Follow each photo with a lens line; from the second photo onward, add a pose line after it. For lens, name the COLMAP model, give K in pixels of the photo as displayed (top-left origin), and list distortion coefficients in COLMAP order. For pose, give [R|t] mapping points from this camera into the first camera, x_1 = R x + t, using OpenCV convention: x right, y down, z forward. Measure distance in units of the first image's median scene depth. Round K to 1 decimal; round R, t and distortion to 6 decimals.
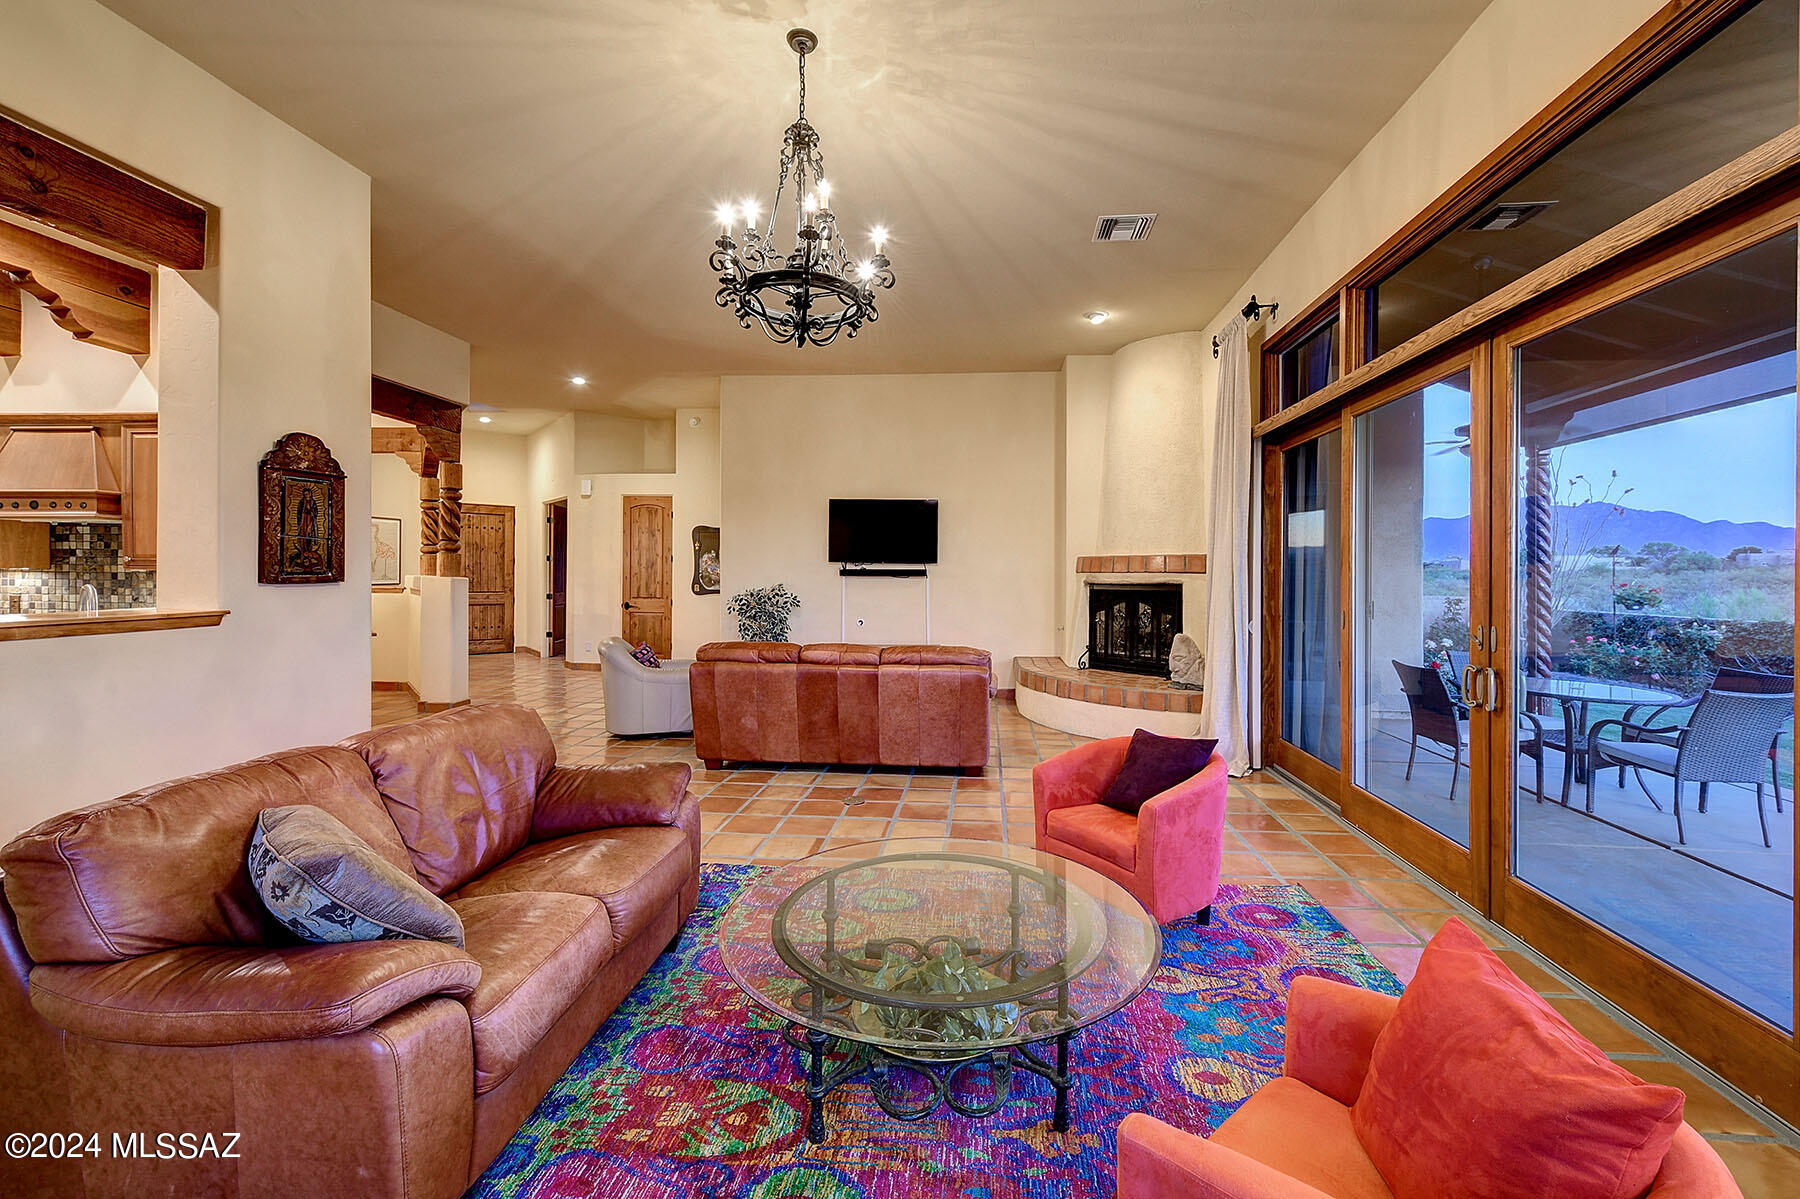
lens RADIAL K [[746.1, 0, 915.8], [0, 746.1, 544.3], [0, 0, 1]] dist [-0.011349, -0.000810]
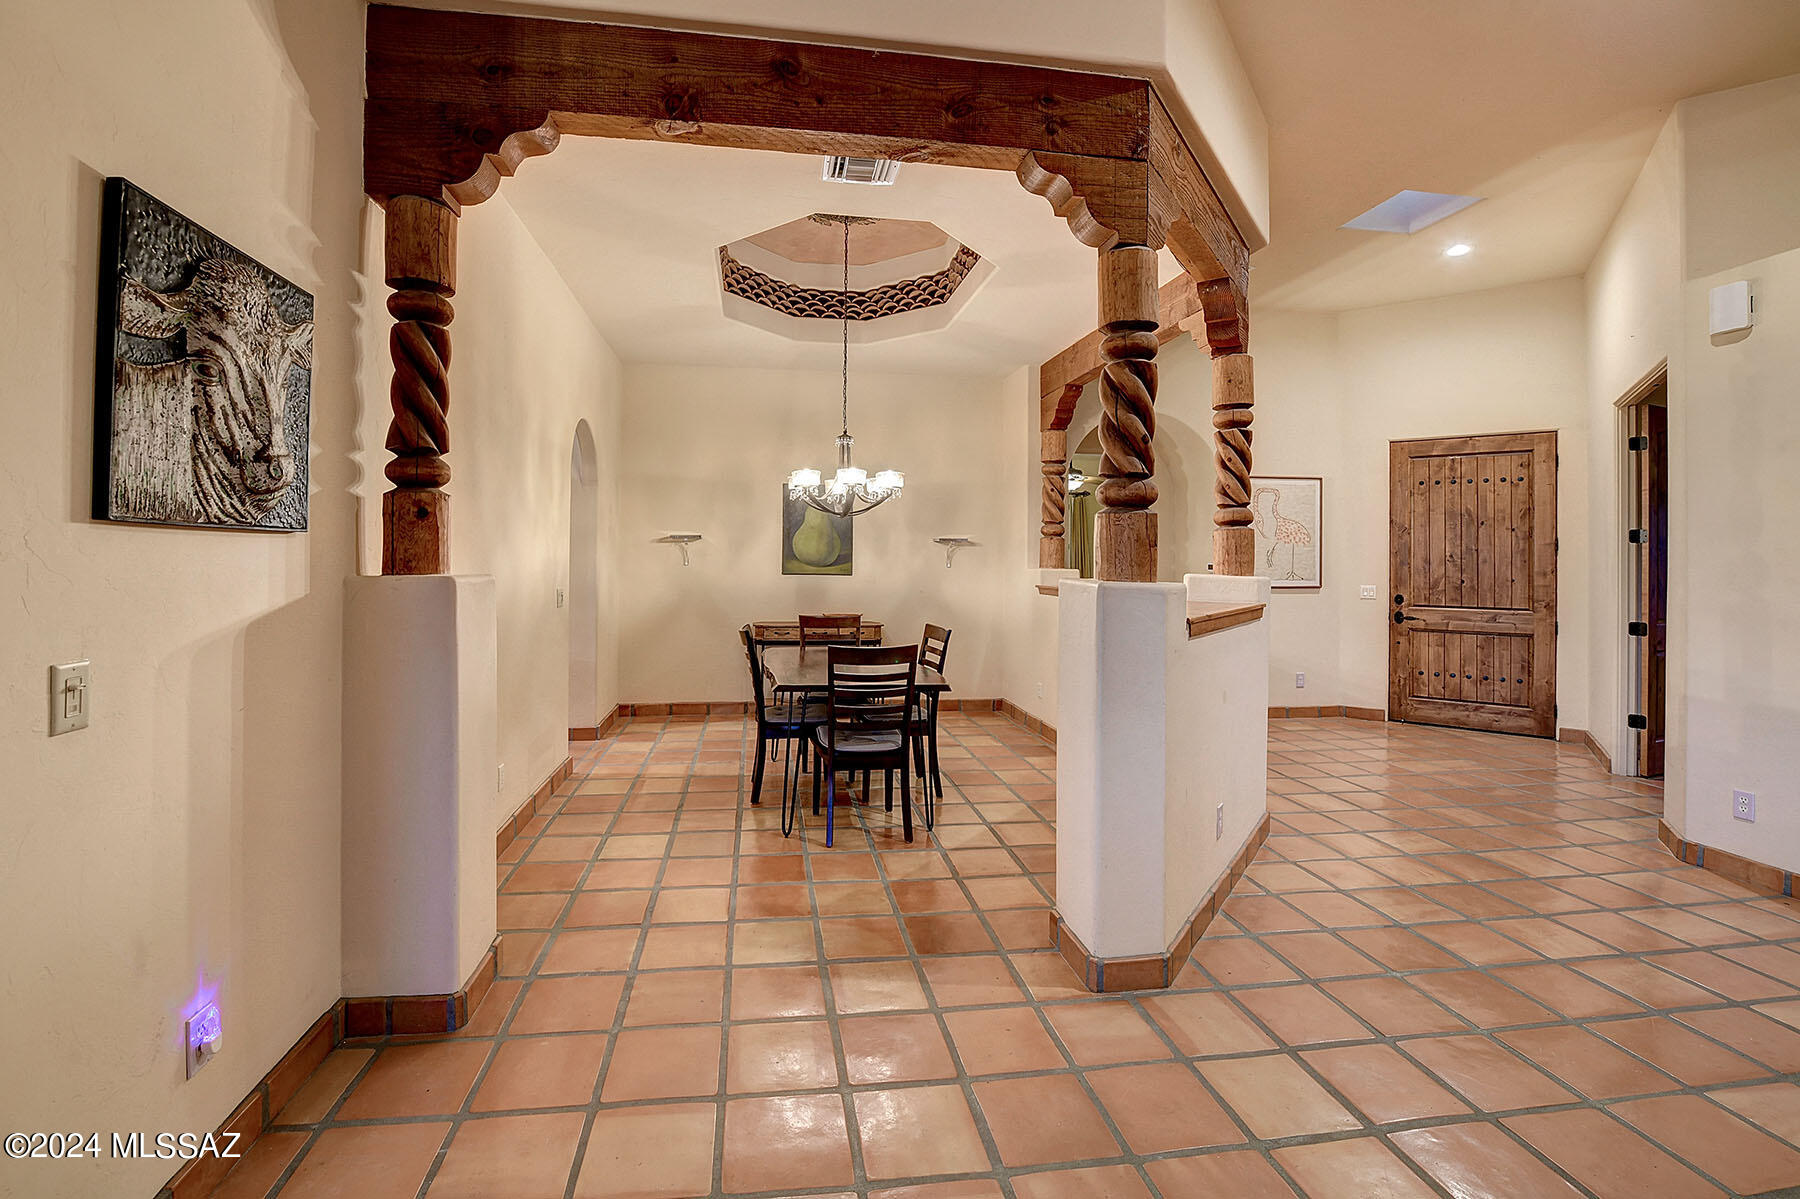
lens RADIAL K [[746.1, 0, 859.8], [0, 746.1, 569.1], [0, 0, 1]] dist [-0.011349, -0.000810]
pose [[0.215965, 0.008901, -0.976360, -0.205600], [0.029707, 0.999436, 0.015682, 0.019511], [0.975949, -0.032391, 0.215579, 0.536424]]
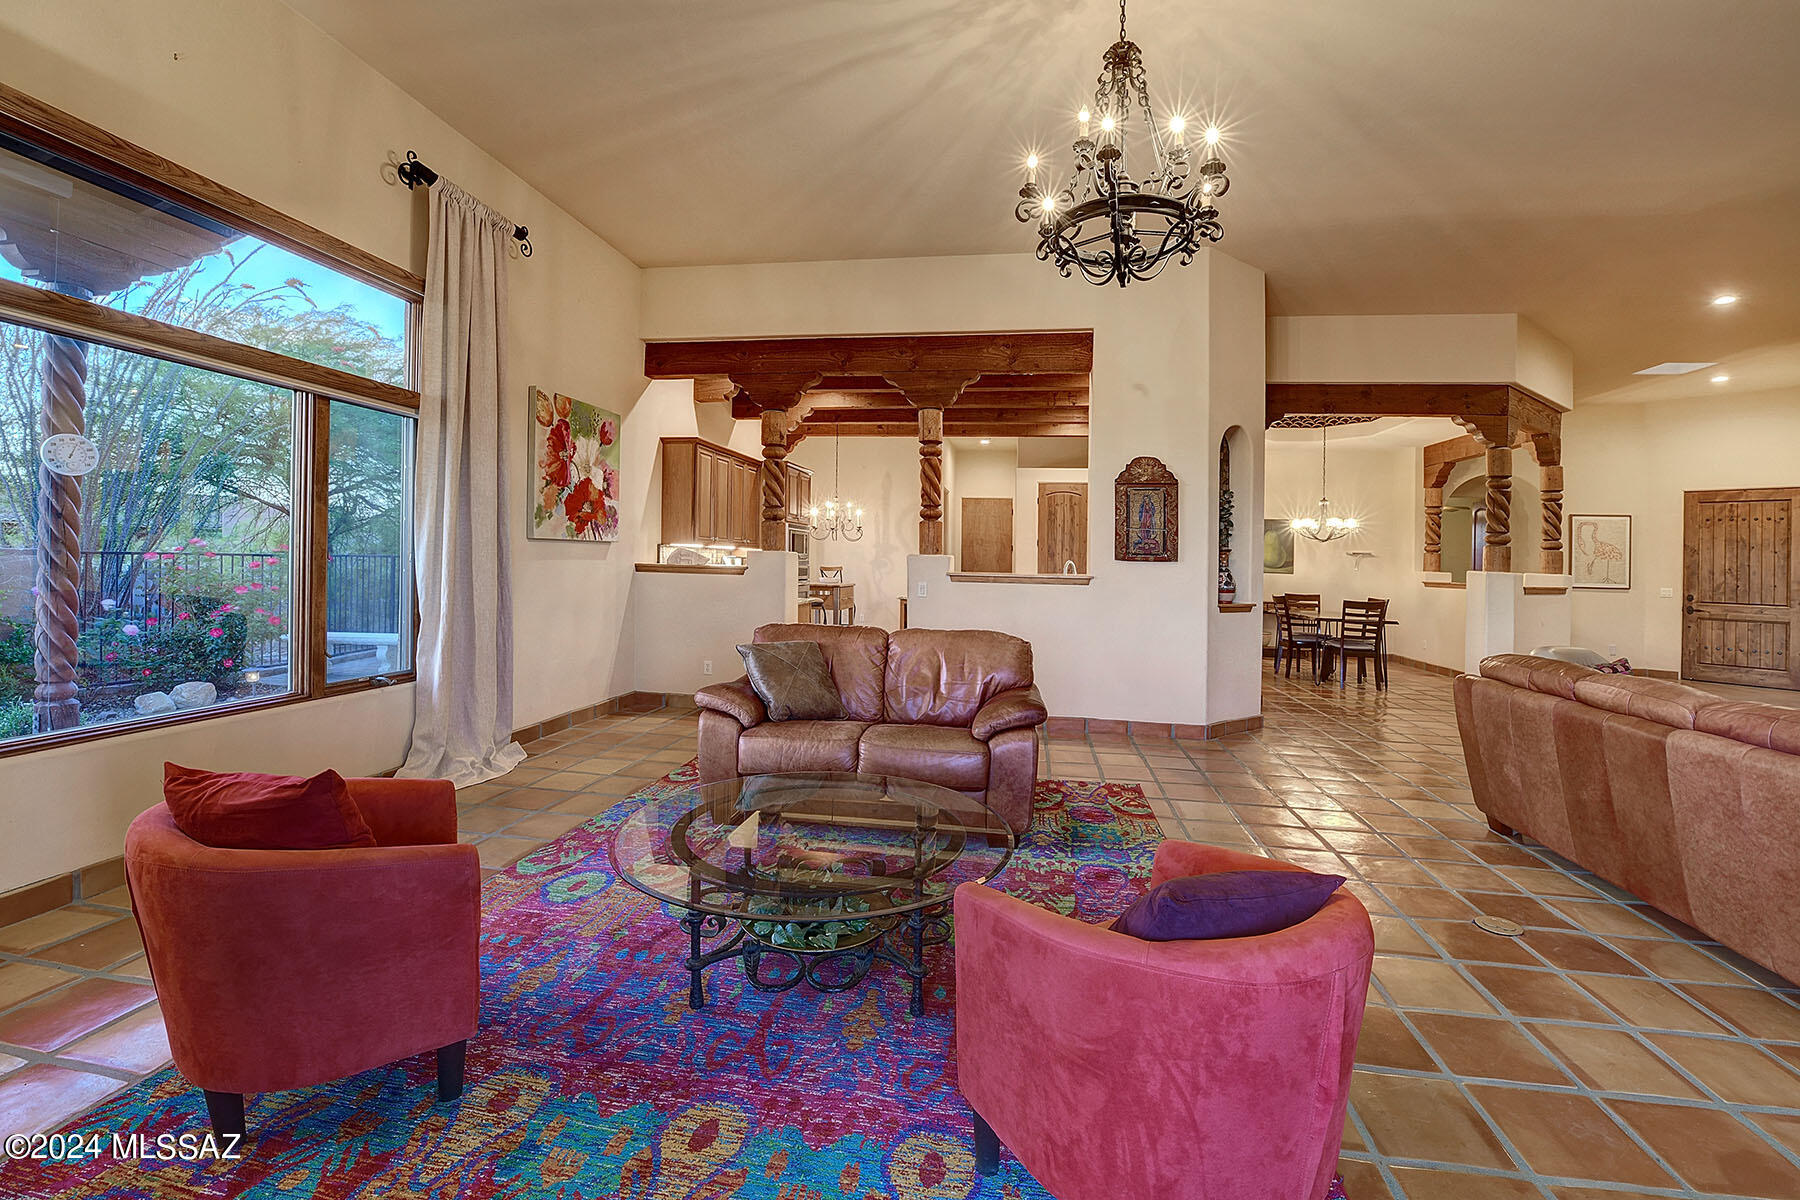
lens RADIAL K [[746.1, 0, 948.4], [0, 746.1, 556.7], [0, 0, 1]] dist [-0.011349, -0.000810]
pose [[-0.034939, -0.013614, -0.999297, 0.215468], [0.009332, 0.999859, -0.013947, 0.020769], [0.999346, -0.009813, -0.034807, 0.234362]]
